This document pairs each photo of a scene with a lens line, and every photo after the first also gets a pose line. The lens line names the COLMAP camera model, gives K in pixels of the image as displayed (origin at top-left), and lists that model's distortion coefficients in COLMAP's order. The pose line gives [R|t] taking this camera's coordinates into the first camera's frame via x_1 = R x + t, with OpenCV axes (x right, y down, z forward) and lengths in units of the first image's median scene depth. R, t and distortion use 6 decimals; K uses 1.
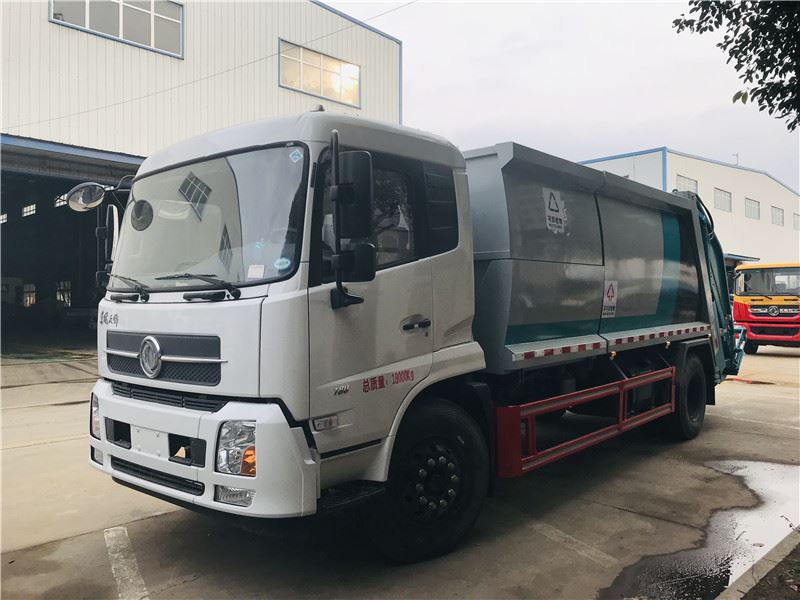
lens RADIAL K [[658.0, 0, 395.8], [0, 658.0, 298.8], [0, 0, 1]] dist [0.031174, -0.020219]
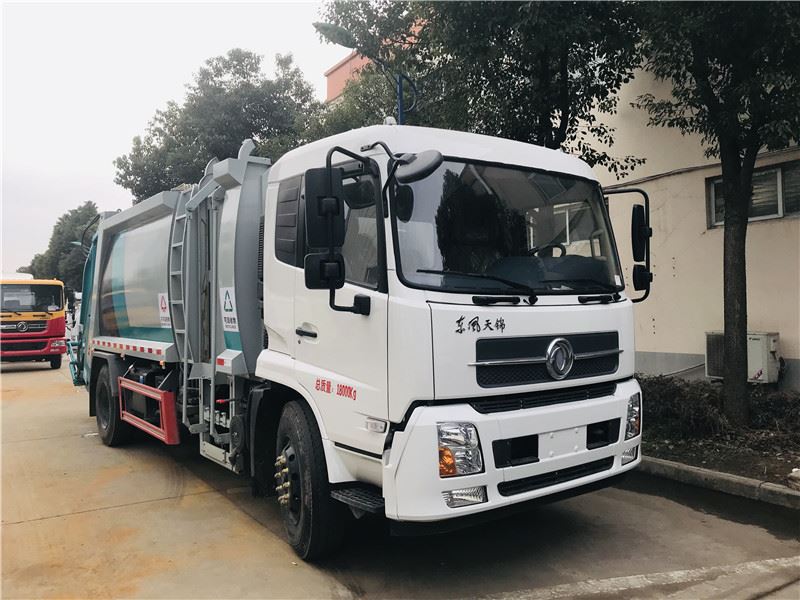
lens RADIAL K [[658.0, 0, 397.7], [0, 658.0, 301.7], [0, 0, 1]] dist [0.031174, -0.020219]
pose [[0.229491, 0.011155, 0.973247, -1.361967], [0.013270, 0.999806, -0.014589, 0.012045], [-0.973220, 0.016263, 0.229298, 0.974139]]
